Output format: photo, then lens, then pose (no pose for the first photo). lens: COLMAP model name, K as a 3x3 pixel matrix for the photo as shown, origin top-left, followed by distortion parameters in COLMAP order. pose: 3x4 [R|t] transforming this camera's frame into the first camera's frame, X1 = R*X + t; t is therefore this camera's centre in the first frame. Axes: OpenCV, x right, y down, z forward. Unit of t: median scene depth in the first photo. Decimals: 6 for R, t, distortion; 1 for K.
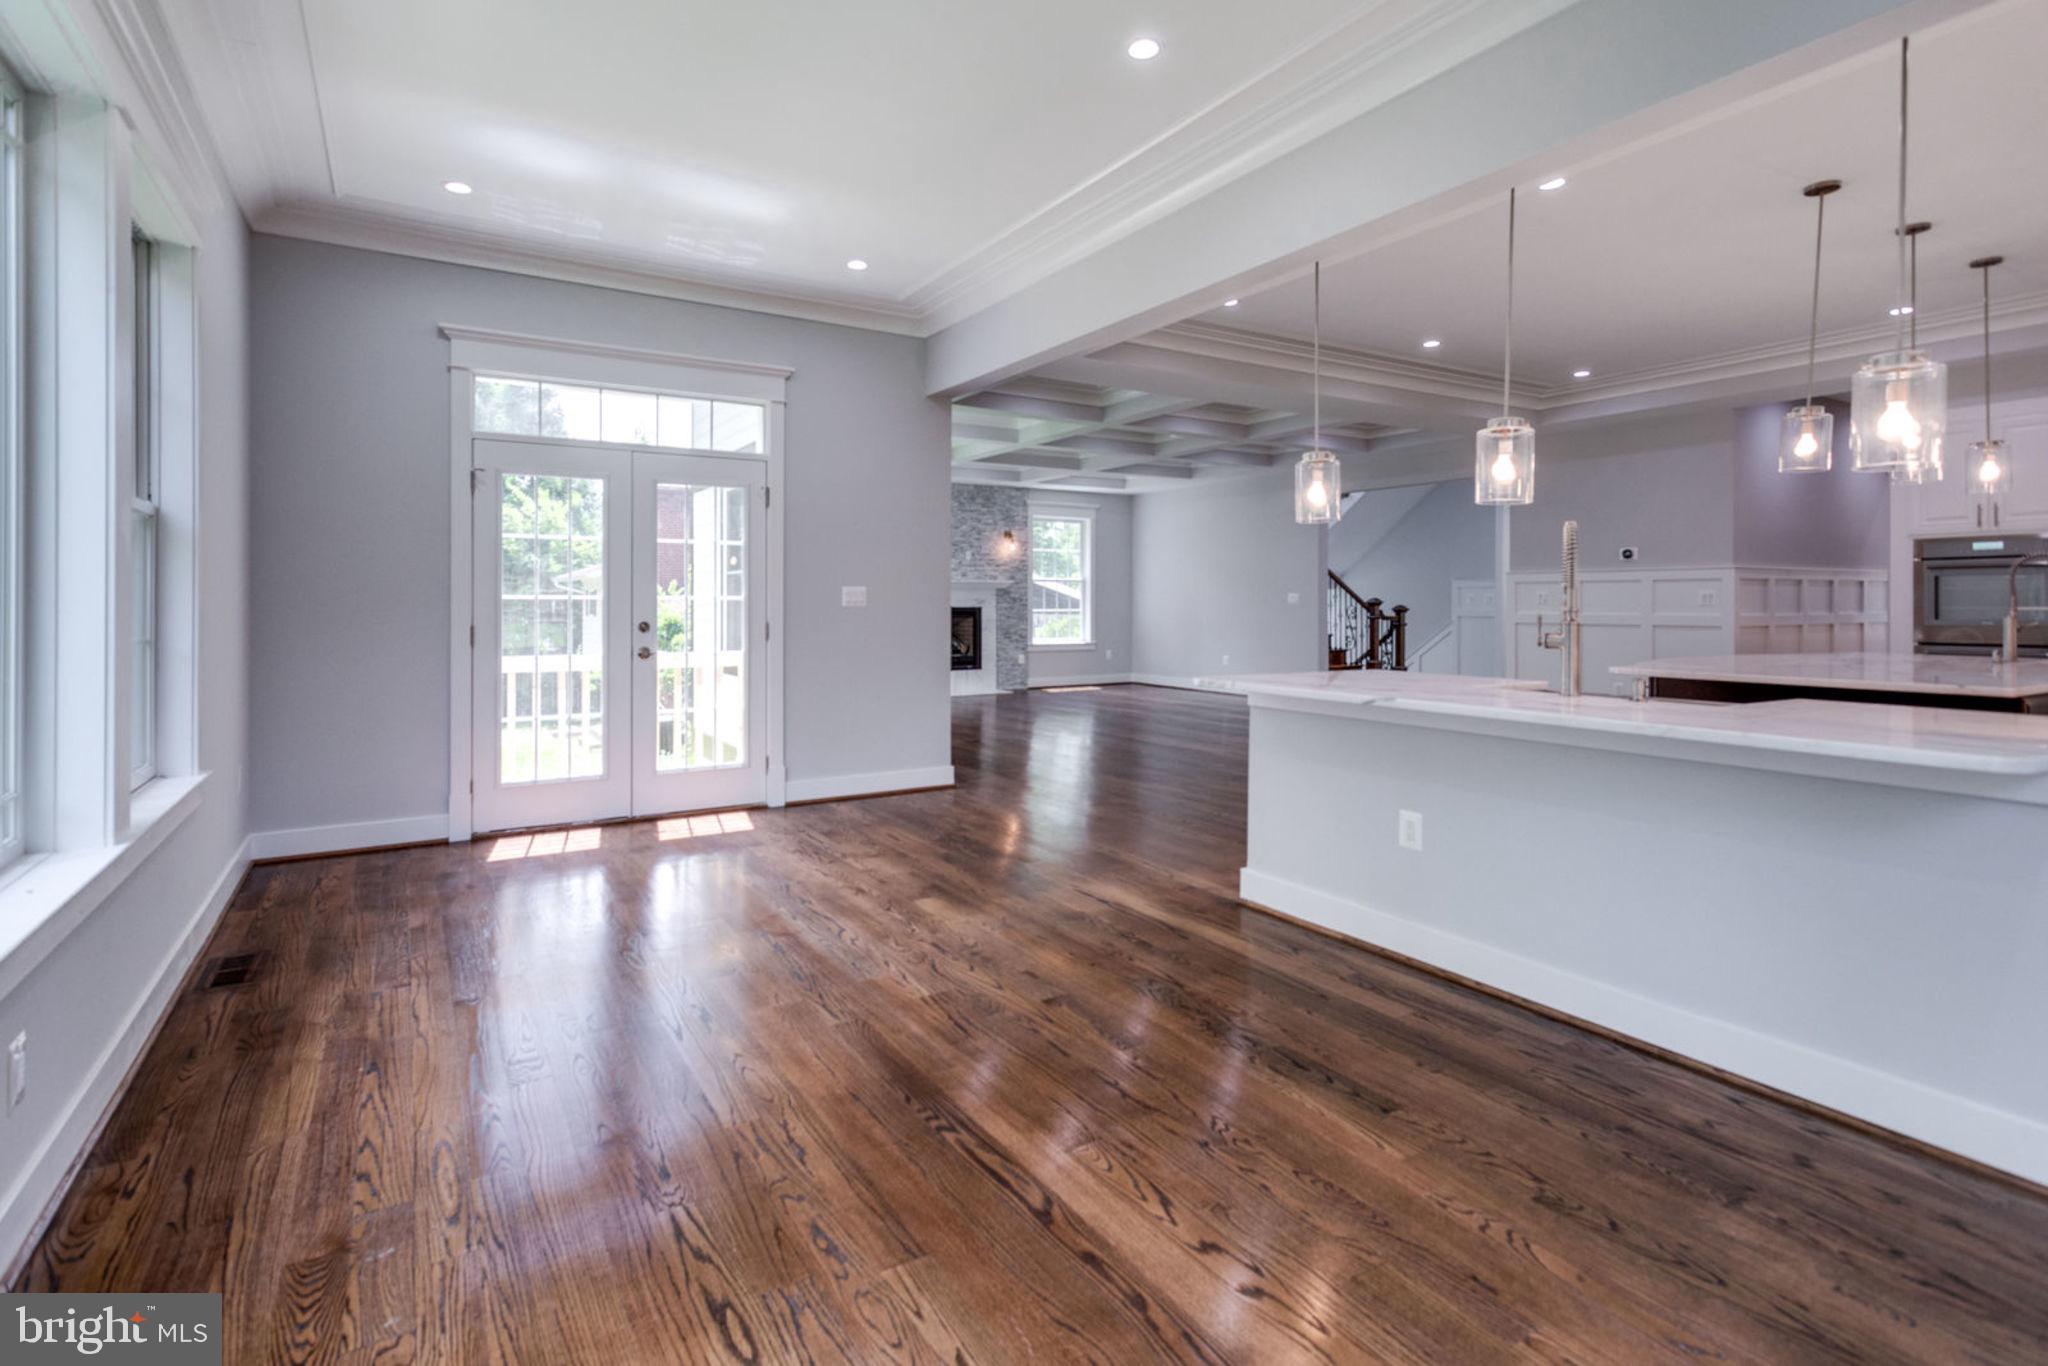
lens RADIAL K [[997.0, 0, 1024.0], [0, 997.0, 604.3], [0, 0, 1]] dist [-0.000011, 0.000005]
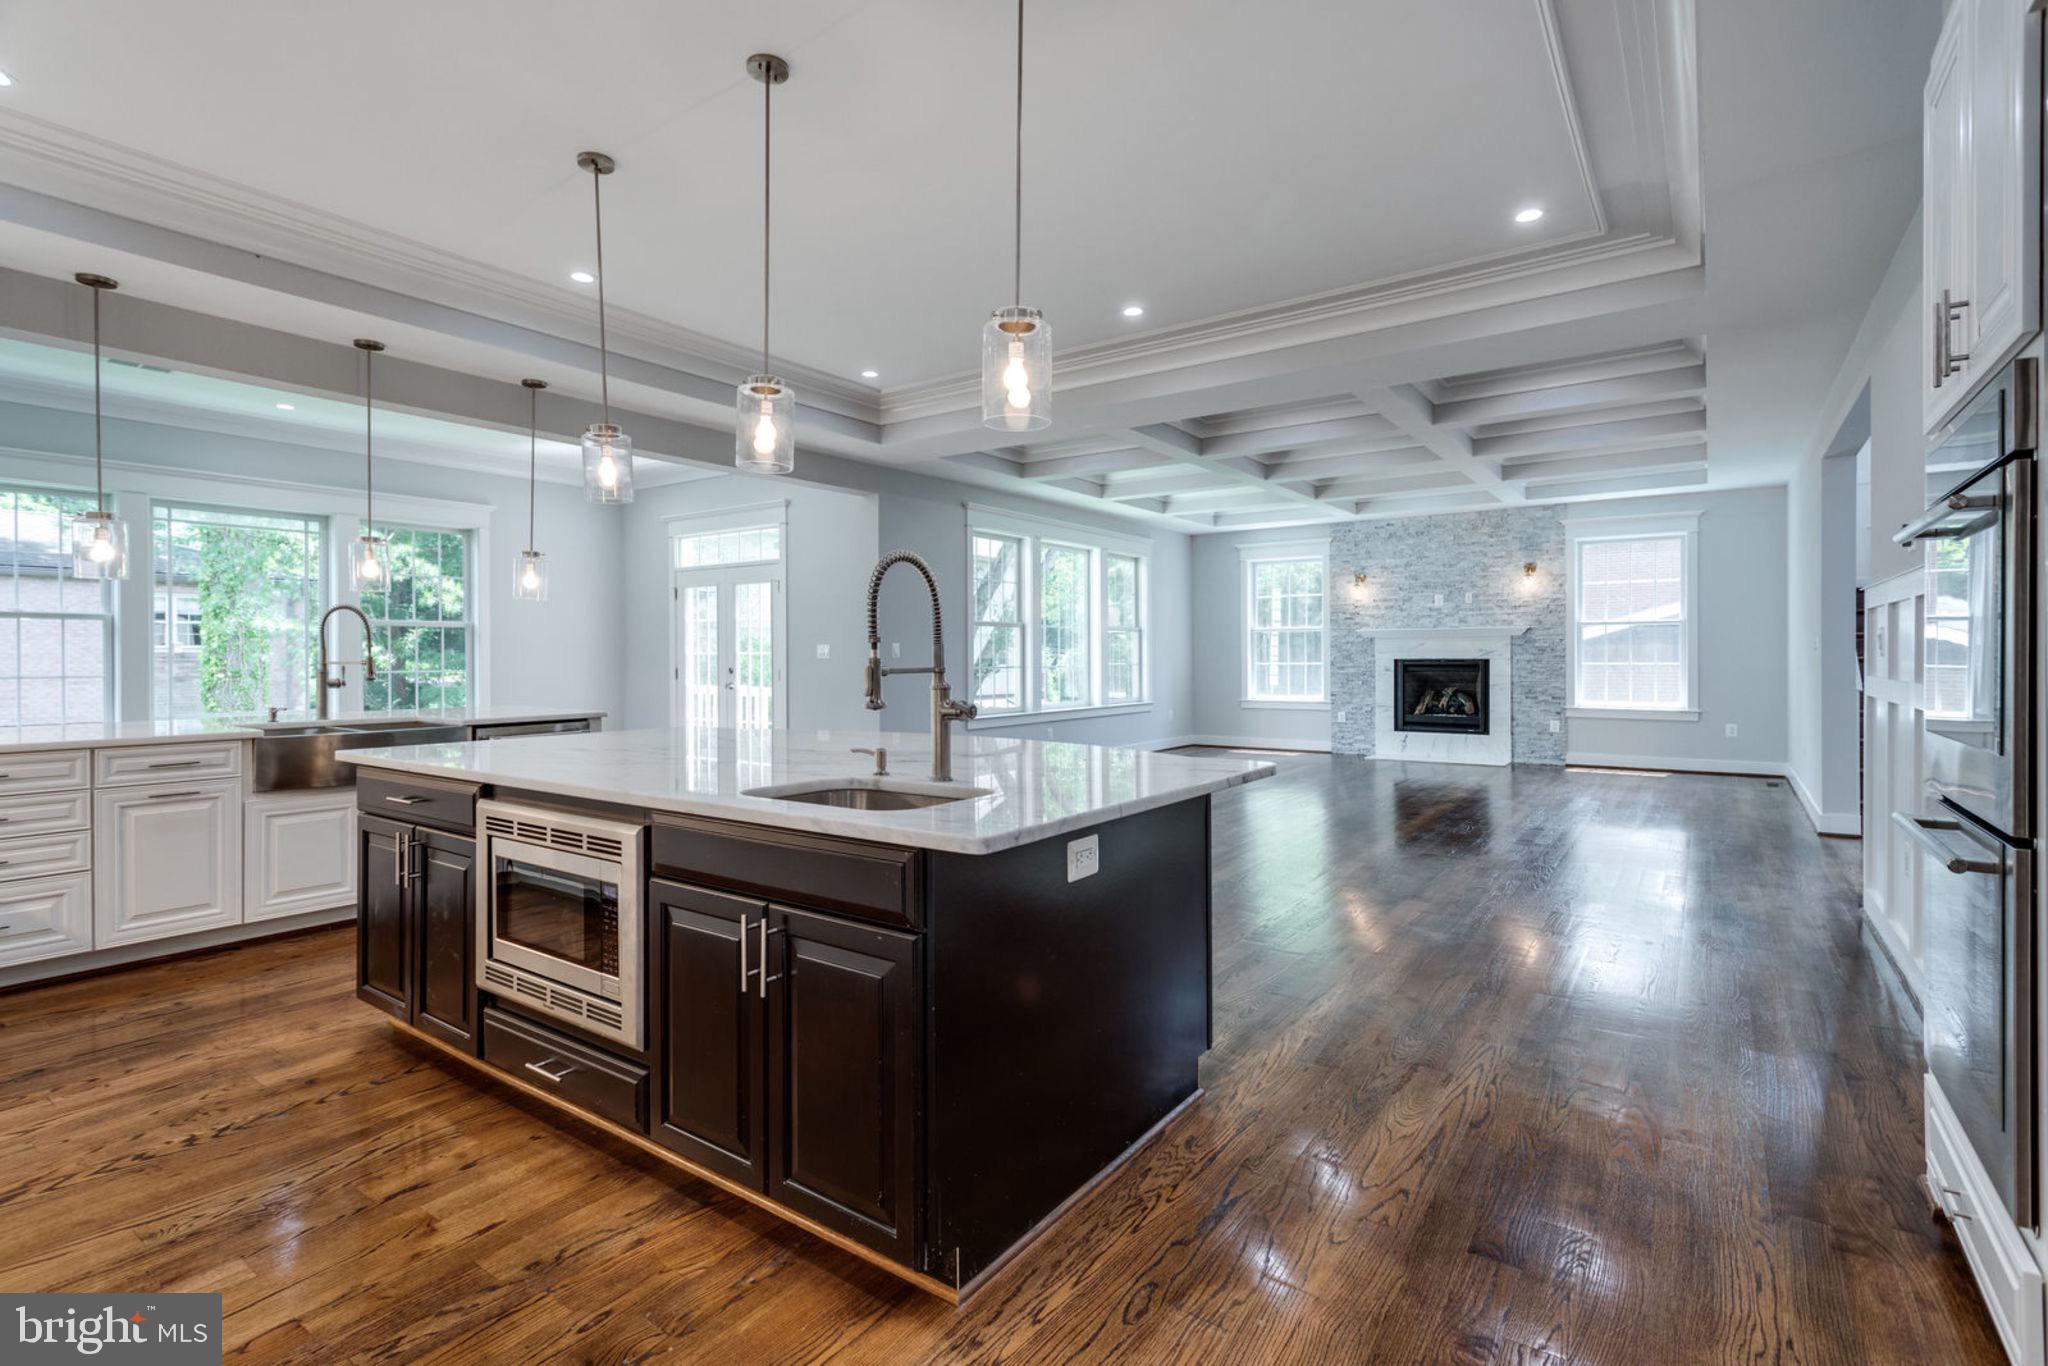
lens RADIAL K [[968.3, 0, 1023.4], [0, 968.3, 656.9], [0, 0, 1]] dist [-0.000052, -0.000019]
pose [[0.386432, -0.000137, -0.922318, 0.544829], [0.002175, 0.999997, 0.000763, -0.000334], [0.922315, -0.002301, 0.386432, 0.337396]]
